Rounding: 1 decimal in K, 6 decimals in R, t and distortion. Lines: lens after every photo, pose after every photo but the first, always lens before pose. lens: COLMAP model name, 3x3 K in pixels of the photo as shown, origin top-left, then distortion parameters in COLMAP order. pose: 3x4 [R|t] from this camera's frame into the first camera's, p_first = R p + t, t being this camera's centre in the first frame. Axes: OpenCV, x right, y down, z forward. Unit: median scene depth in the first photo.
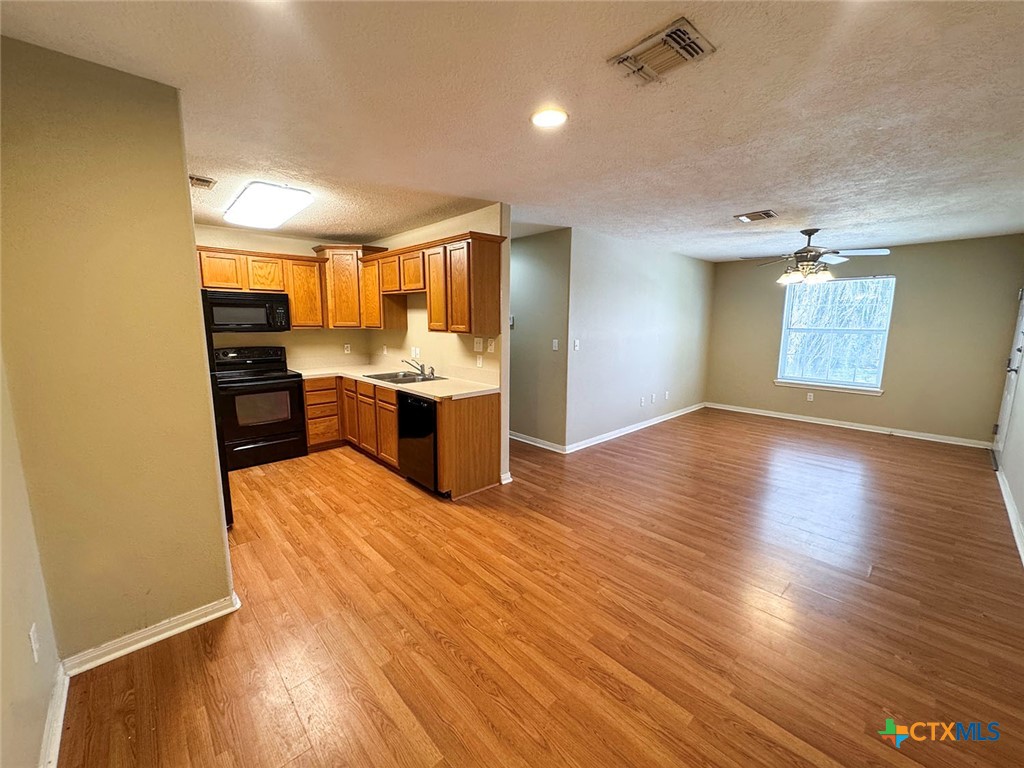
lens RADIAL K [[412.7, 0, 511.9], [0, 412.7, 382.8], [0, 0, 1]] dist [-0.002304, 0.000284]
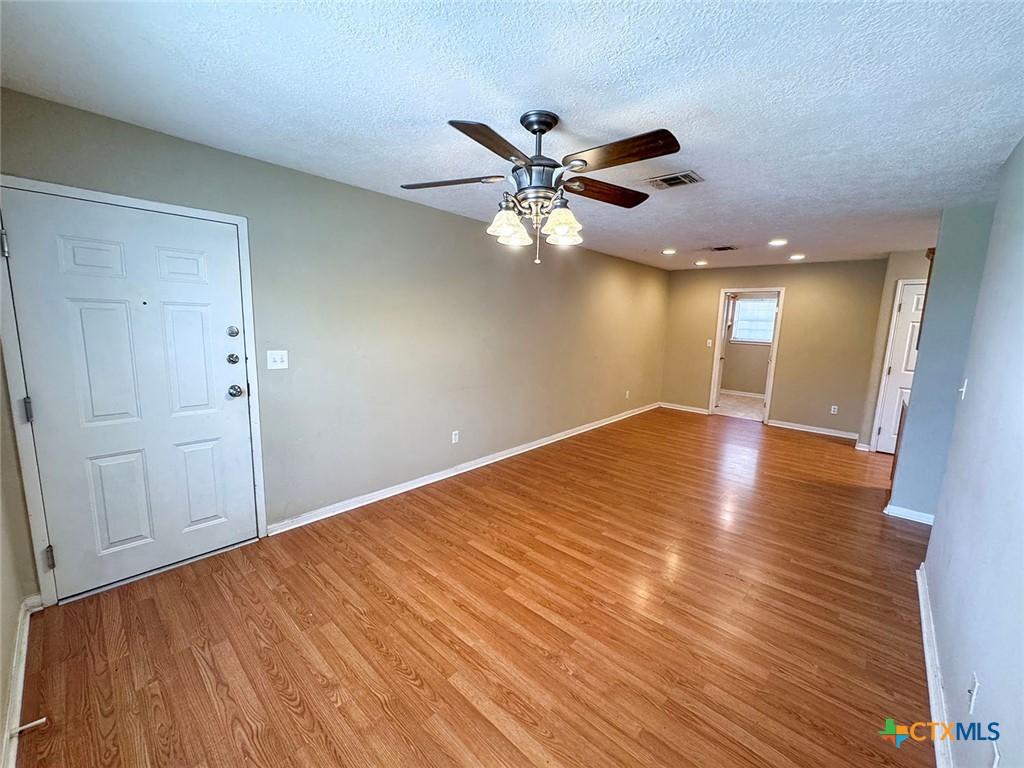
lens RADIAL K [[412.7, 0, 511.6], [0, 412.7, 382.3], [0, 0, 1]] dist [-0.002304, 0.000284]
pose [[-0.996554, -0.021771, -0.080033, 1.008548], [-0.045026, 0.952378, 0.301578, -0.305023], [0.069656, 0.304142, -0.950077, 1.930781]]
